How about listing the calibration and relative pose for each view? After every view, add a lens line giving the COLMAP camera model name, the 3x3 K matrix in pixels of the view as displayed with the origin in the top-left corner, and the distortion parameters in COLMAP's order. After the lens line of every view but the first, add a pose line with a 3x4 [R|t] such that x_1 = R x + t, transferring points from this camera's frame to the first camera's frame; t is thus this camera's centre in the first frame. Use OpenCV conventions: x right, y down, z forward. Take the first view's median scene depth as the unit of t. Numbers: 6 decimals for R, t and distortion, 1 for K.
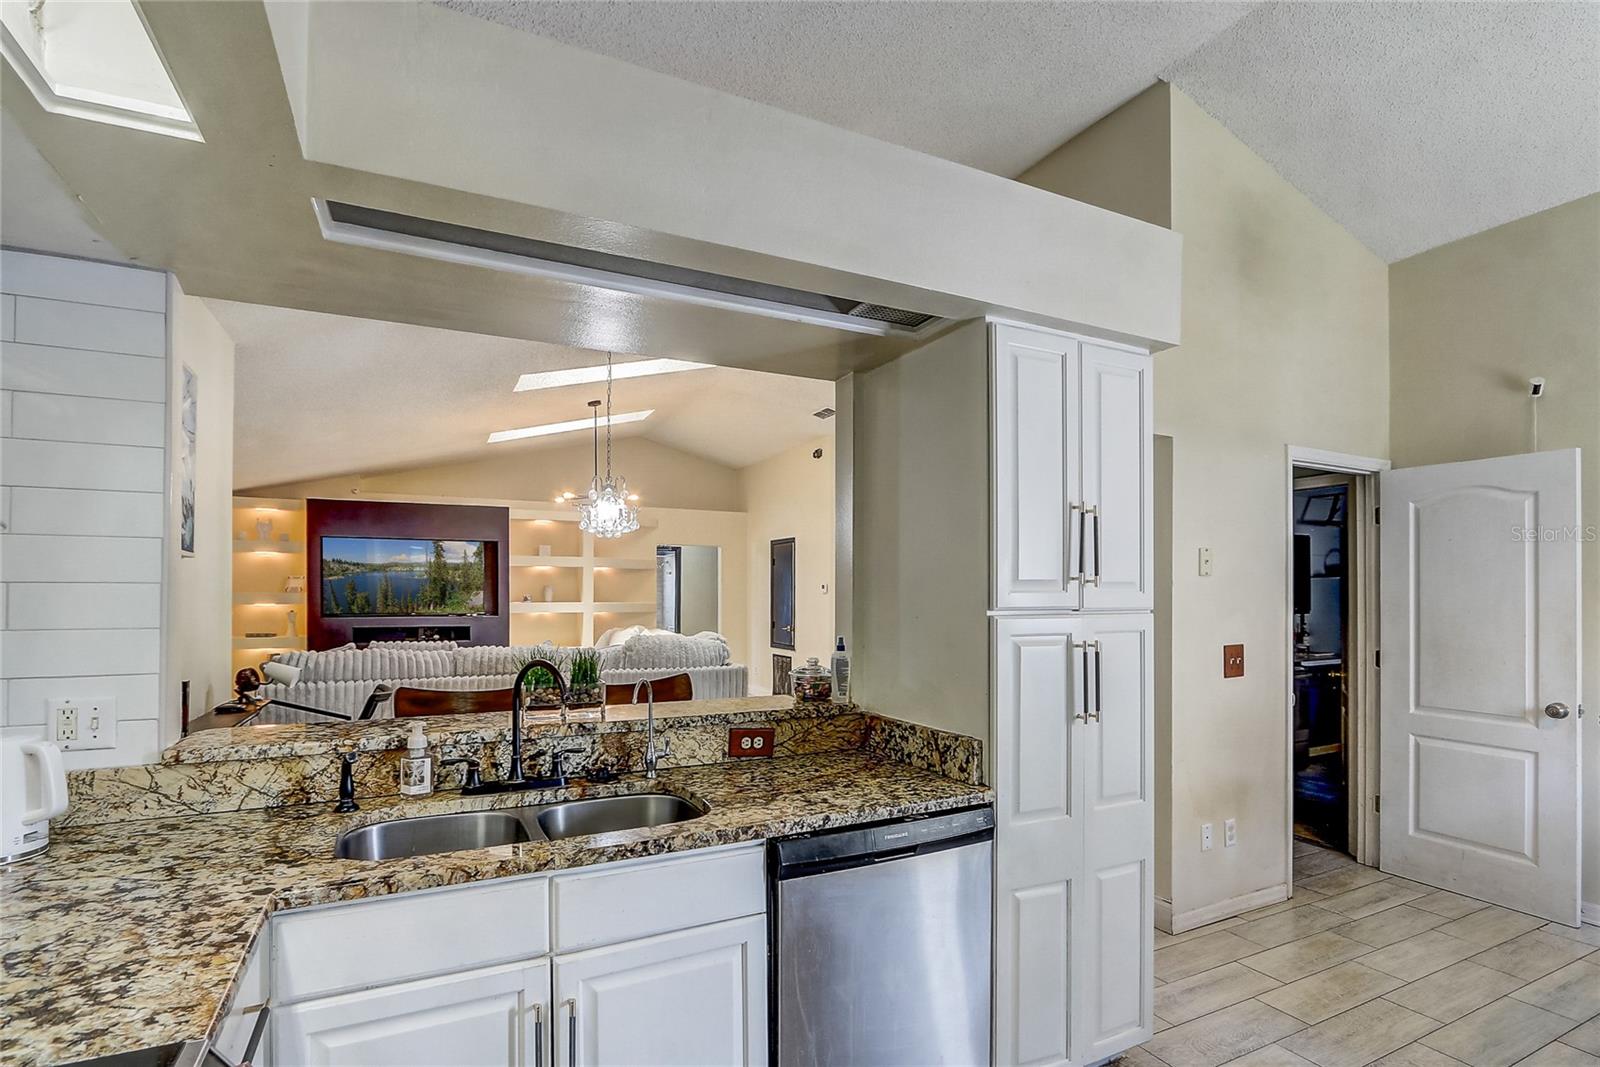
lens RADIAL K [[751.3, 0, 794.5], [0, 751.3, 593.9], [0, 0, 1]] dist [-0.017329, 0.001400]
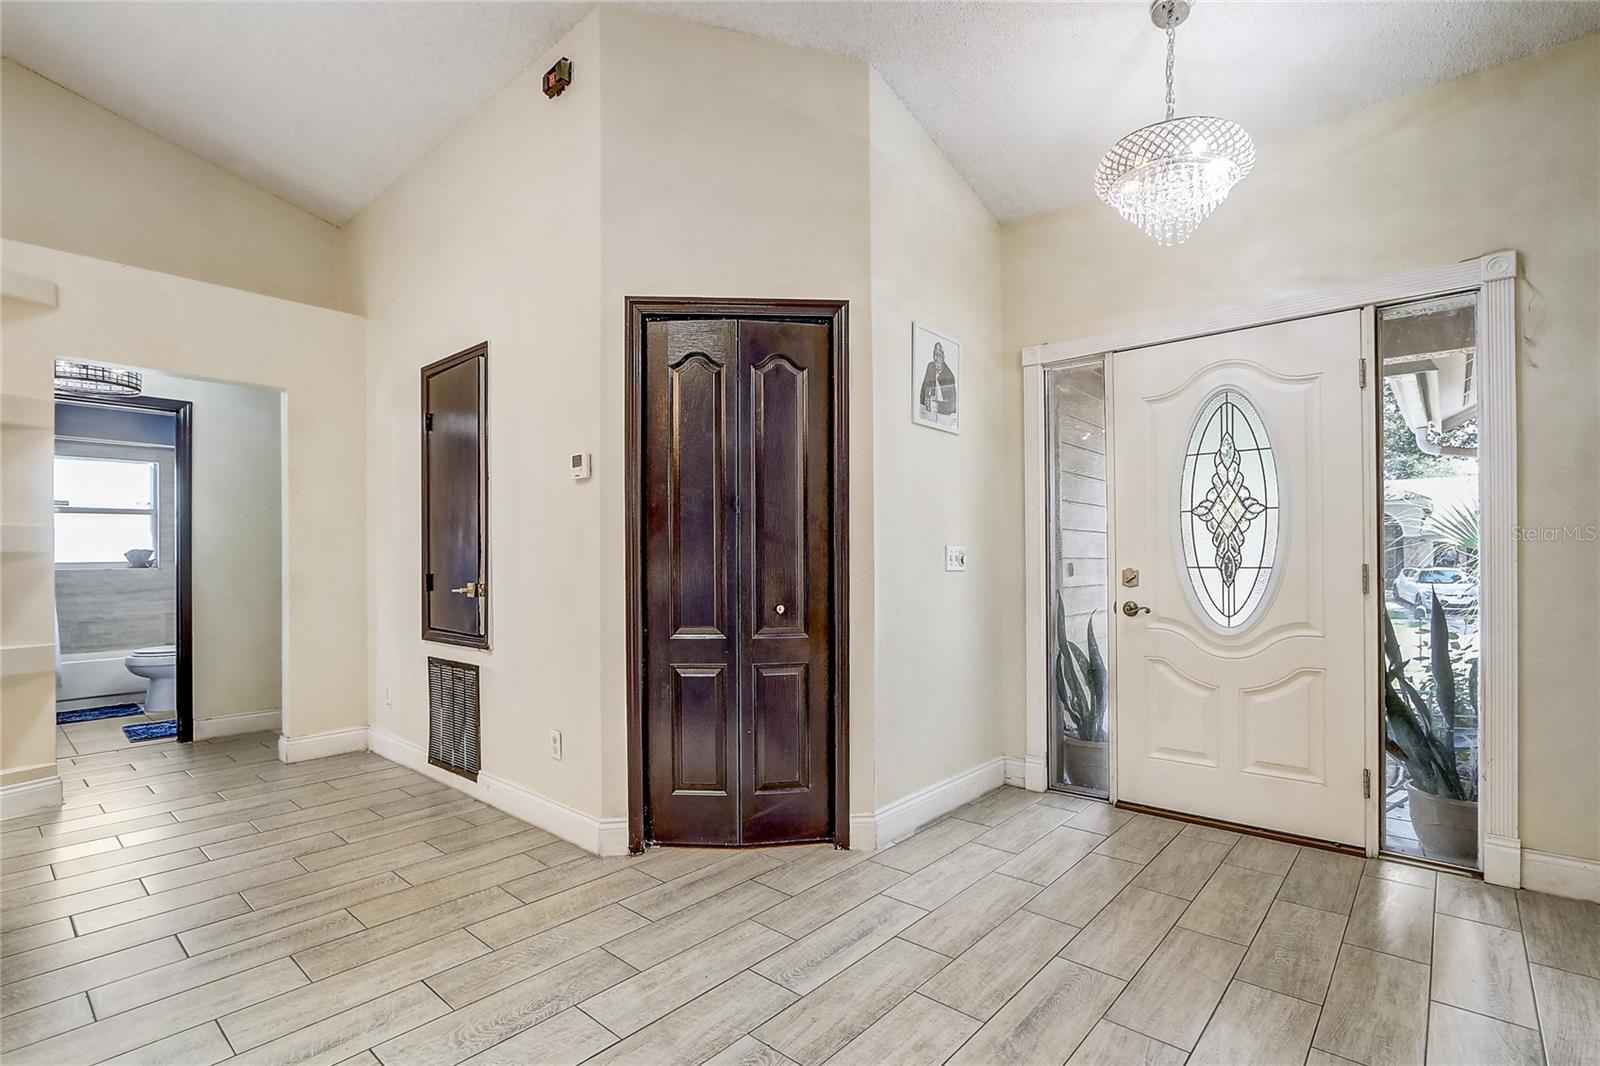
lens RADIAL K [[751.3, 0, 813.1], [0, 751.3, 554.7], [0, 0, 1]] dist [-0.017329, 0.001400]
pose [[0.920844, -0.006280, 0.389880, 0.004427], [0.008016, 0.999964, -0.002826, 0.033736], [-0.389848, 0.005728, 0.920862, 0.639952]]
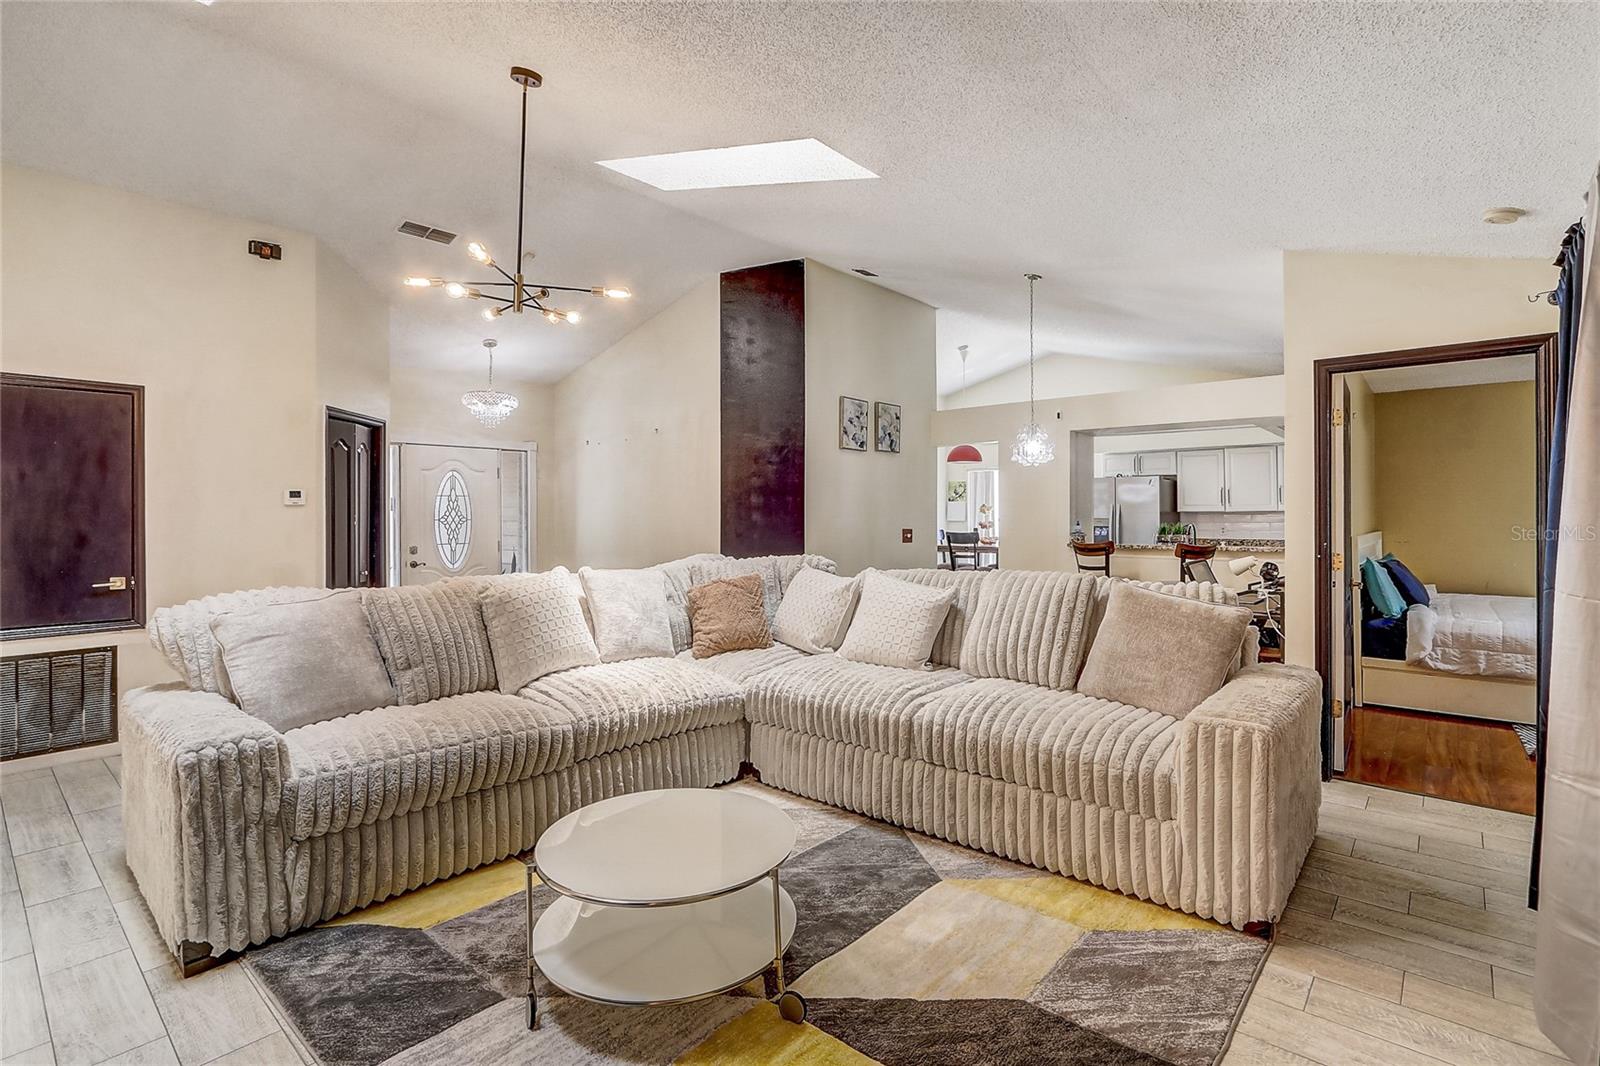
lens RADIAL K [[751.3, 0, 800.2], [0, 751.3, 521.5], [0, 0, 1]] dist [-0.017329, 0.001400]
pose [[-0.382465, -0.011657, 0.923897, -0.617602], [0.005065, 0.999879, 0.014712, 0.004774], [-0.923956, 0.010306, -0.382359, 0.848067]]
